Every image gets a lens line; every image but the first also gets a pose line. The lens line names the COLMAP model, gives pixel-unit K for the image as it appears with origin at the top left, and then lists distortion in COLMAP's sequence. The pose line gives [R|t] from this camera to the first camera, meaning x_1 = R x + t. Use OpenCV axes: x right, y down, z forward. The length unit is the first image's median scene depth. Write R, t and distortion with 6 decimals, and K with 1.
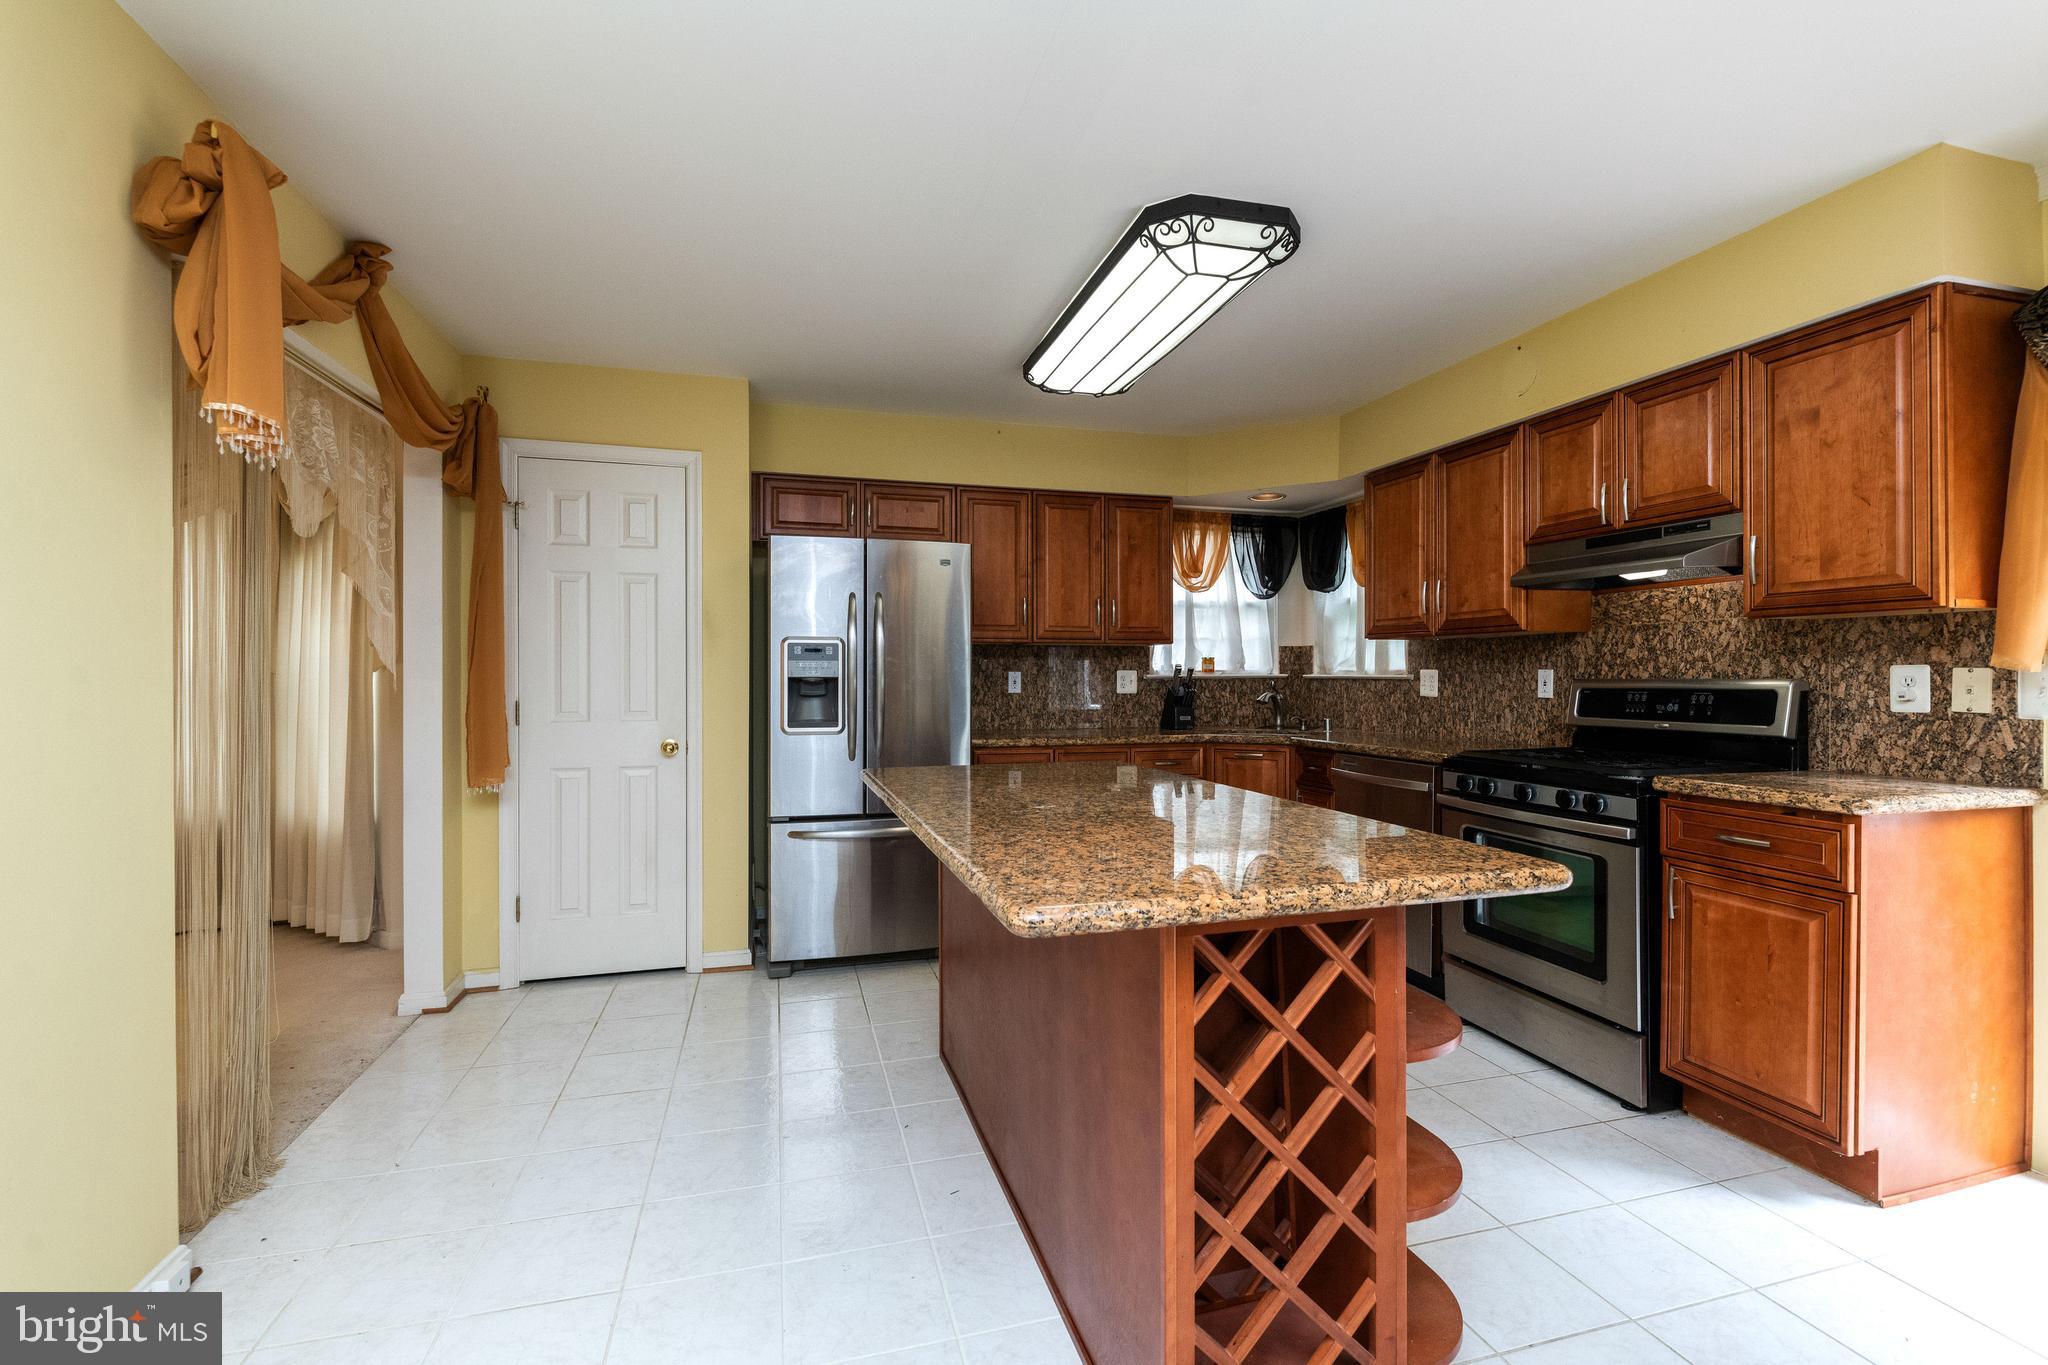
lens RADIAL K [[895.1, 0, 1032.2], [0, 895.1, 677.2], [0, 0, 1]] dist [-0.008830, -0.000805]
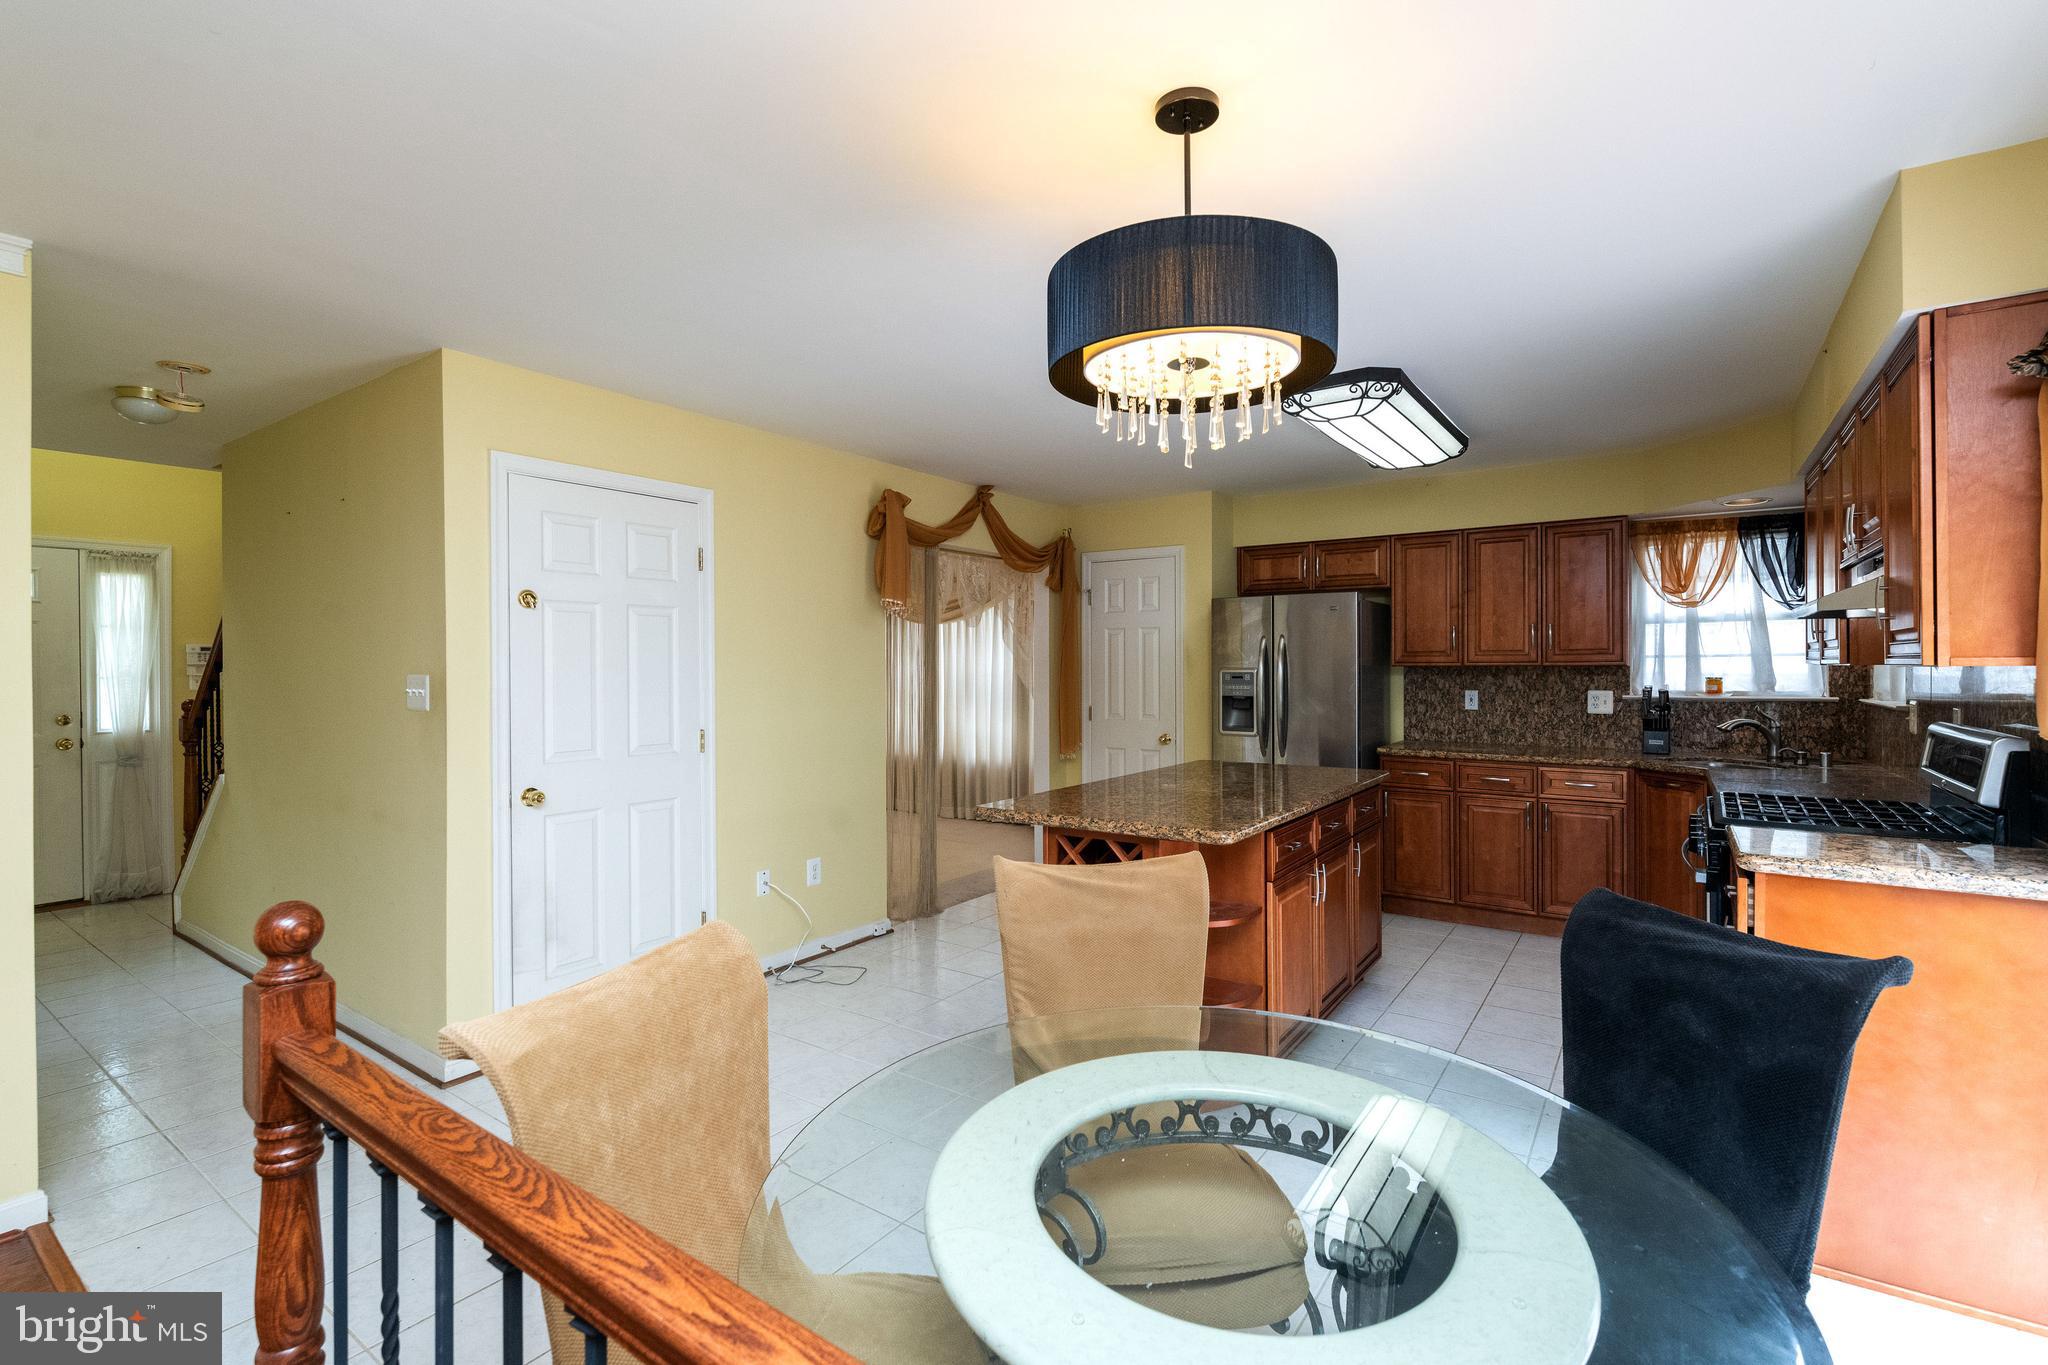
lens RADIAL K [[895.1, 0, 1015.8], [0, 895.1, 672.1], [0, 0, 1]] dist [-0.008830, -0.000805]
pose [[0.621512, 0.002586, -0.783400, 0.664872], [0.000465, 0.999993, 0.003670, -0.044298], [0.783404, -0.002645, 0.621507, -0.168294]]
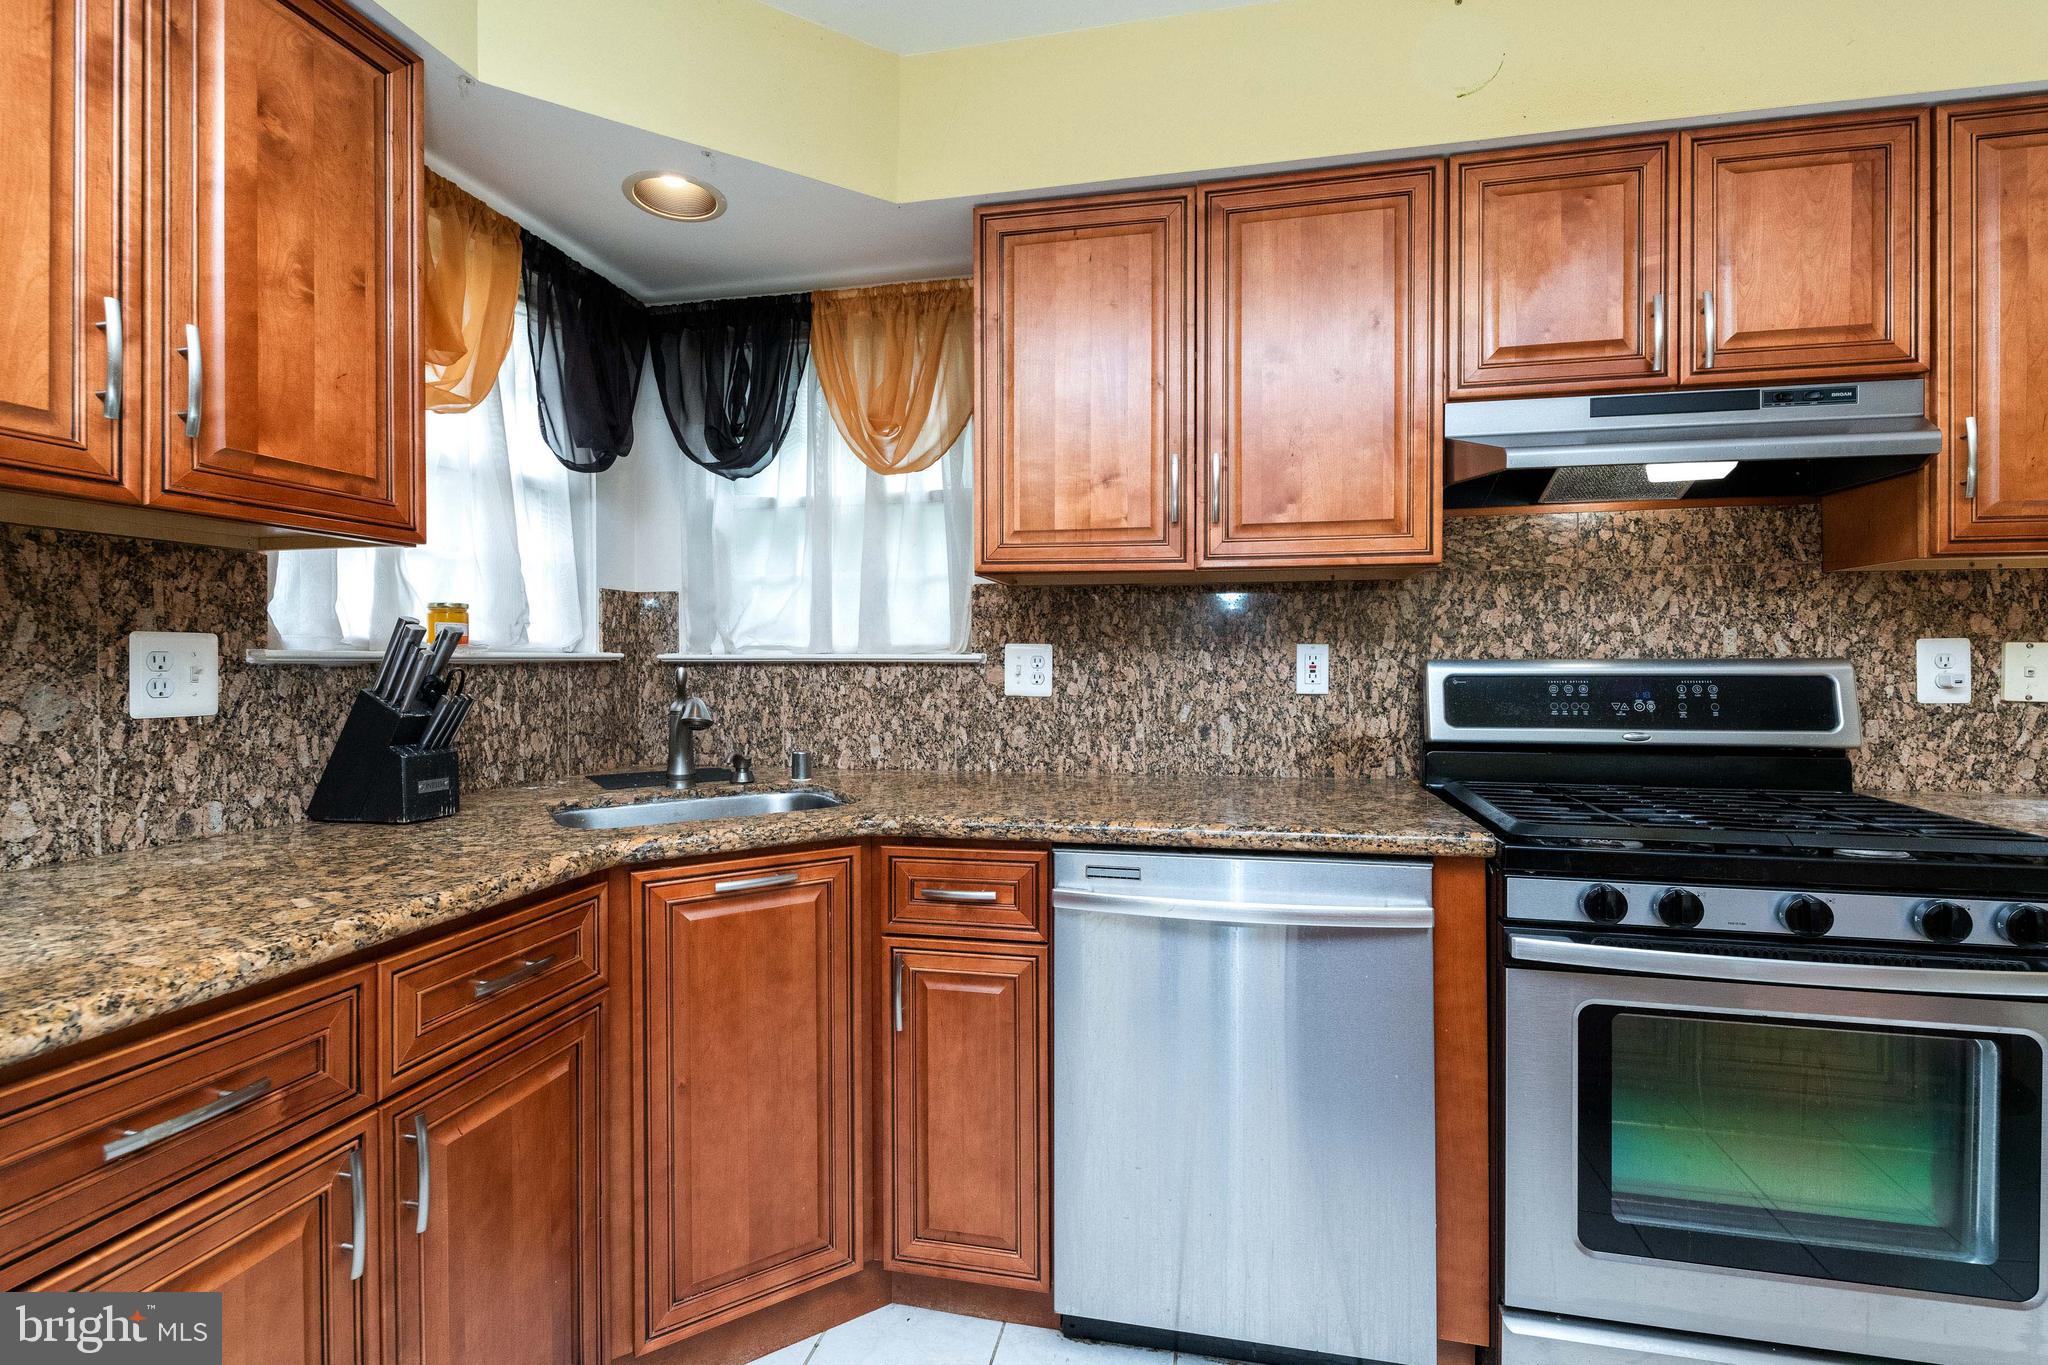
lens RADIAL K [[895.1, 0, 1016.2], [0, 895.1, 666.1], [0, 0, 1]] dist [-0.008830, -0.000805]
pose [[0.478196, -0.003855, 0.878245, -0.012955], [0.002431, 0.999992, 0.003066, 0.003325], [-0.878250, 0.000669, 0.478202, 0.898340]]
